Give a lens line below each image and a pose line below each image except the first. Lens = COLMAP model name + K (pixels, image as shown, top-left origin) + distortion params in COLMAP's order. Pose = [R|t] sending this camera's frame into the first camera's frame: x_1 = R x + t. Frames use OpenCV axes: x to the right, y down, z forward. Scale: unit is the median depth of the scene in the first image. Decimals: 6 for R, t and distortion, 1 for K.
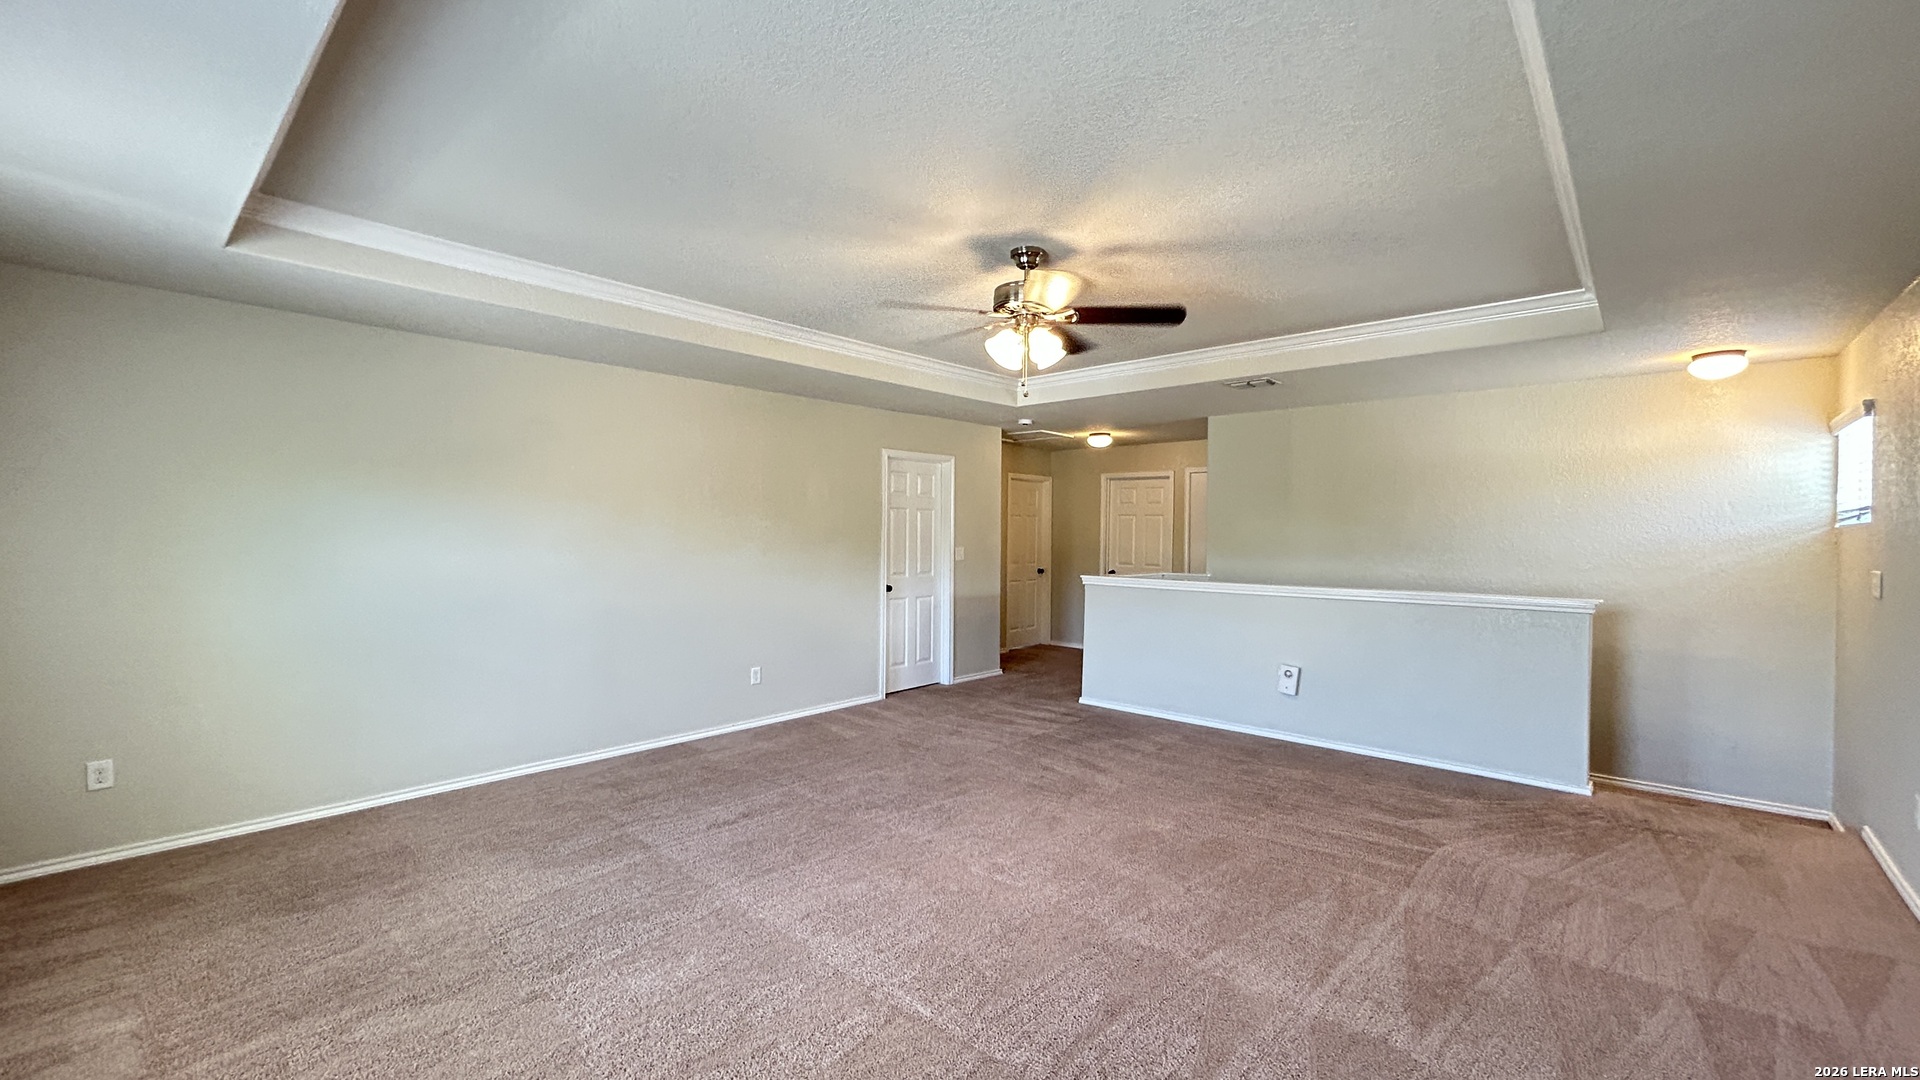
lens RADIAL K [[771.2, 0, 960.0], [0, 771.2, 540.0], [0, 0, 1]] dist [0.000452, 0.000142]
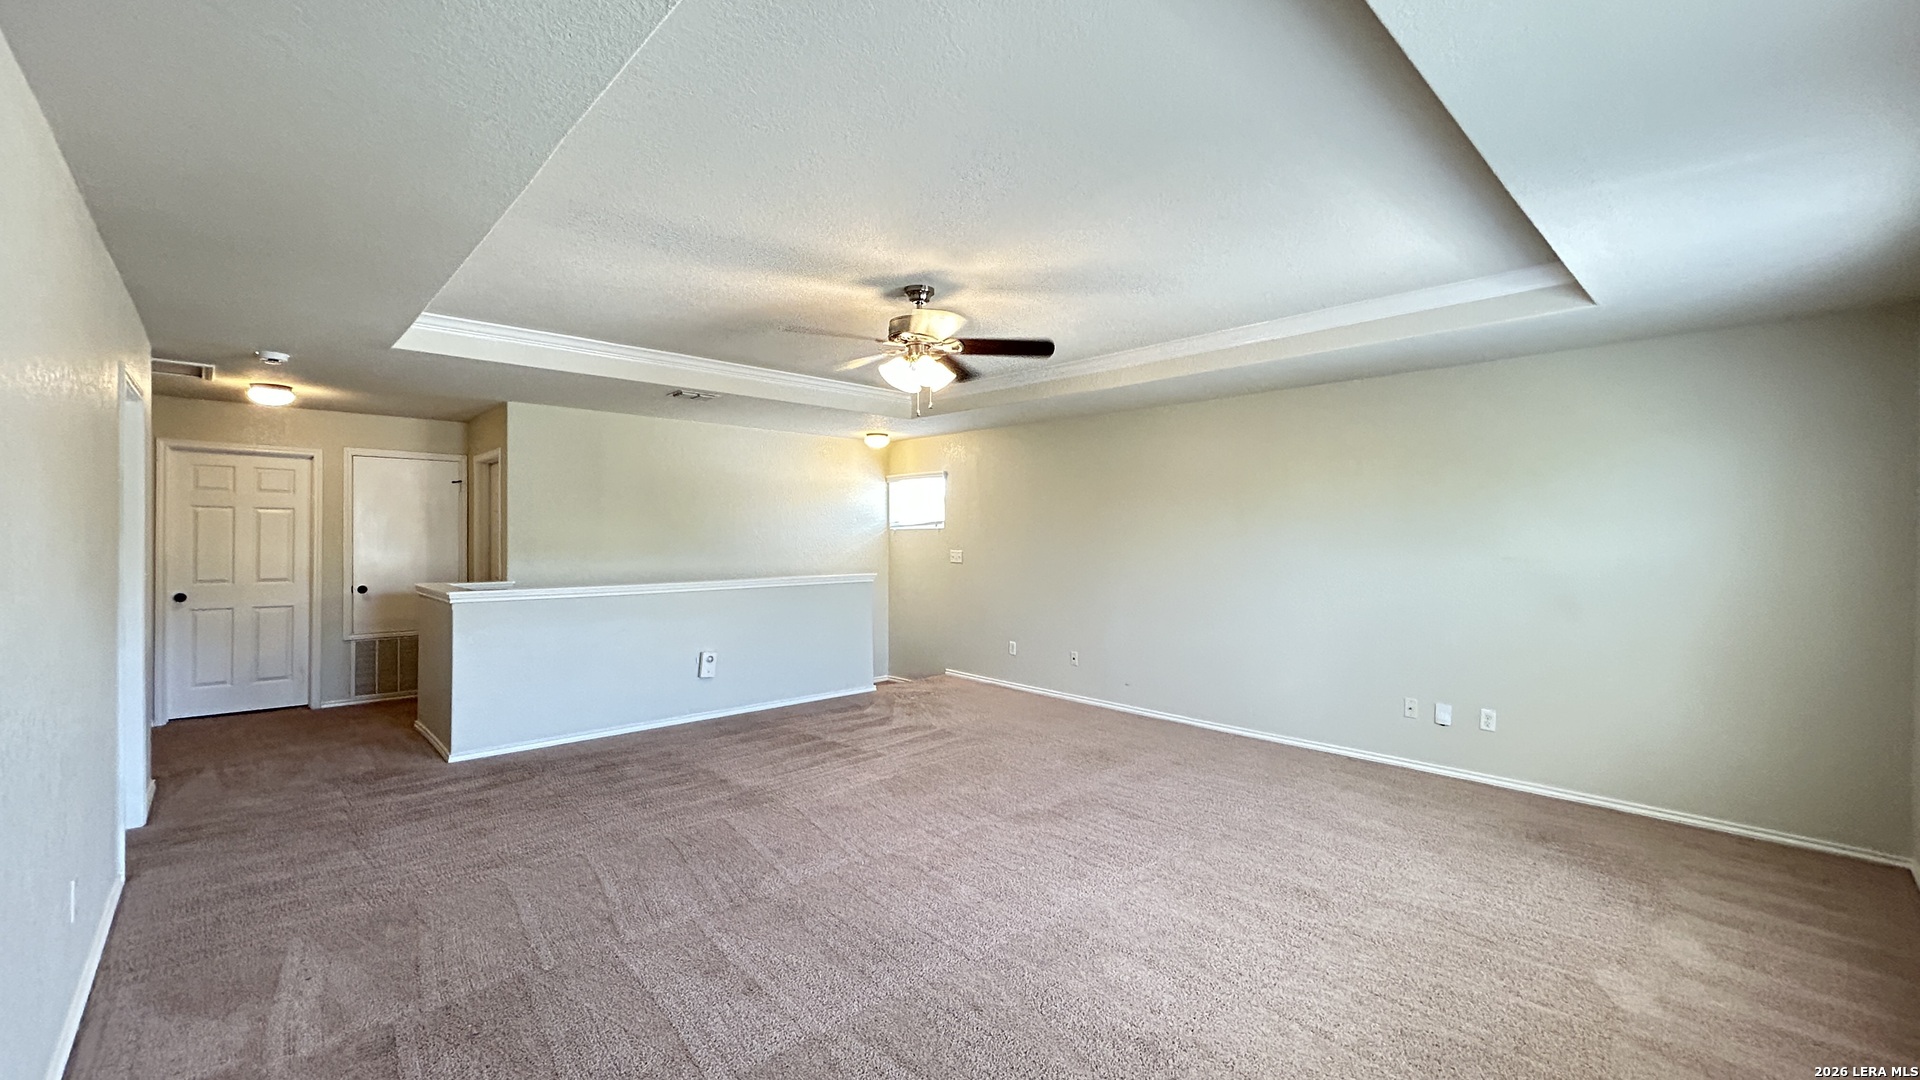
lens RADIAL K [[771.2, 0, 960.0], [0, 771.2, 540.0], [0, 0, 1]] dist [0.000452, 0.000142]
pose [[0.082190, -0.019399, 0.996428, -0.659061], [0.005527, 0.999804, 0.019009, -0.020968], [-0.996601, 0.003945, 0.082281, 0.528216]]
